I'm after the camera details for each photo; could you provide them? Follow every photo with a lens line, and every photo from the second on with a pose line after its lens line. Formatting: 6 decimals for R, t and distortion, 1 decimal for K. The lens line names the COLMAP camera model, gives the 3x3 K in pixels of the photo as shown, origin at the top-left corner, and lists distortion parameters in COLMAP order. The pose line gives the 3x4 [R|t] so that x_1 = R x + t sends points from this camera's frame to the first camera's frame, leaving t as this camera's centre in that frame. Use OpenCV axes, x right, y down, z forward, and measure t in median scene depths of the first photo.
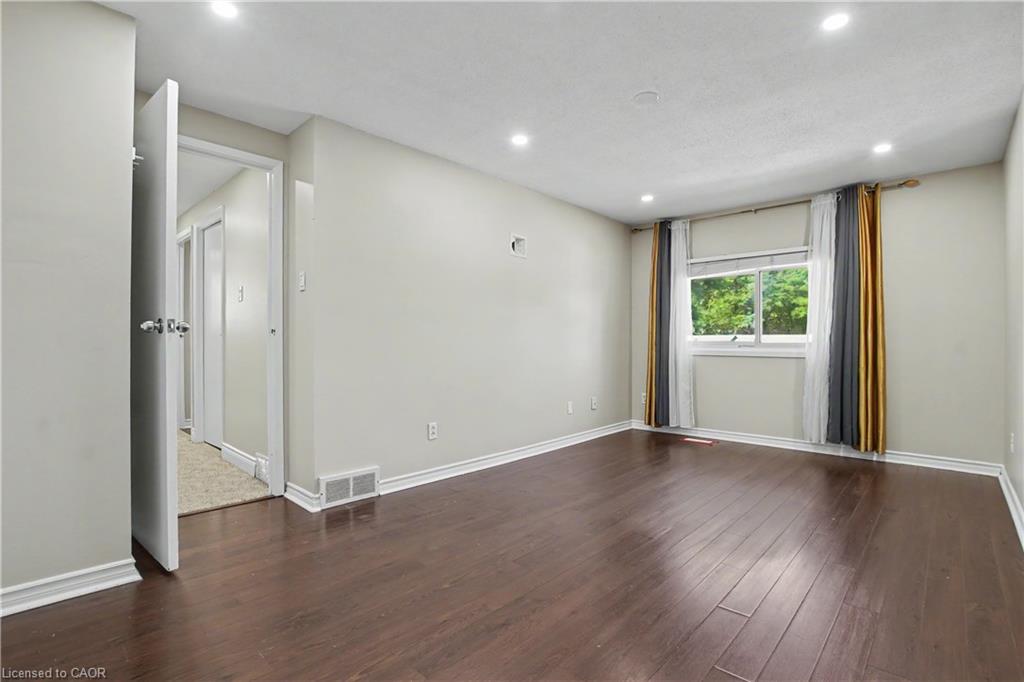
lens RADIAL K [[479.2, 0, 513.4], [0, 479.2, 344.0], [0, 0, 1]] dist [-0.029274, 0.002229]
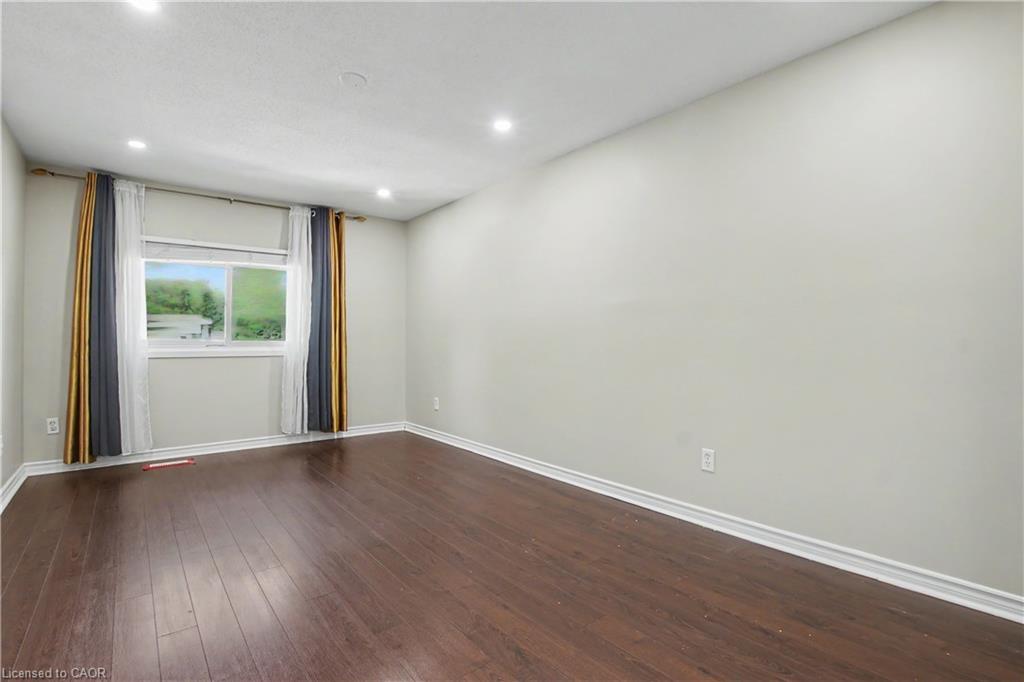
lens RADIAL K [[479.2, 0, 519.7], [0, 479.2, 338.6], [0, 0, 1]] dist [-0.029274, 0.002229]
pose [[0.141692, 0.001438, 0.989910, -0.366401], [0.005232, 0.999984, -0.002202, -0.004593], [-0.989897, 0.005492, 0.141682, 0.341730]]
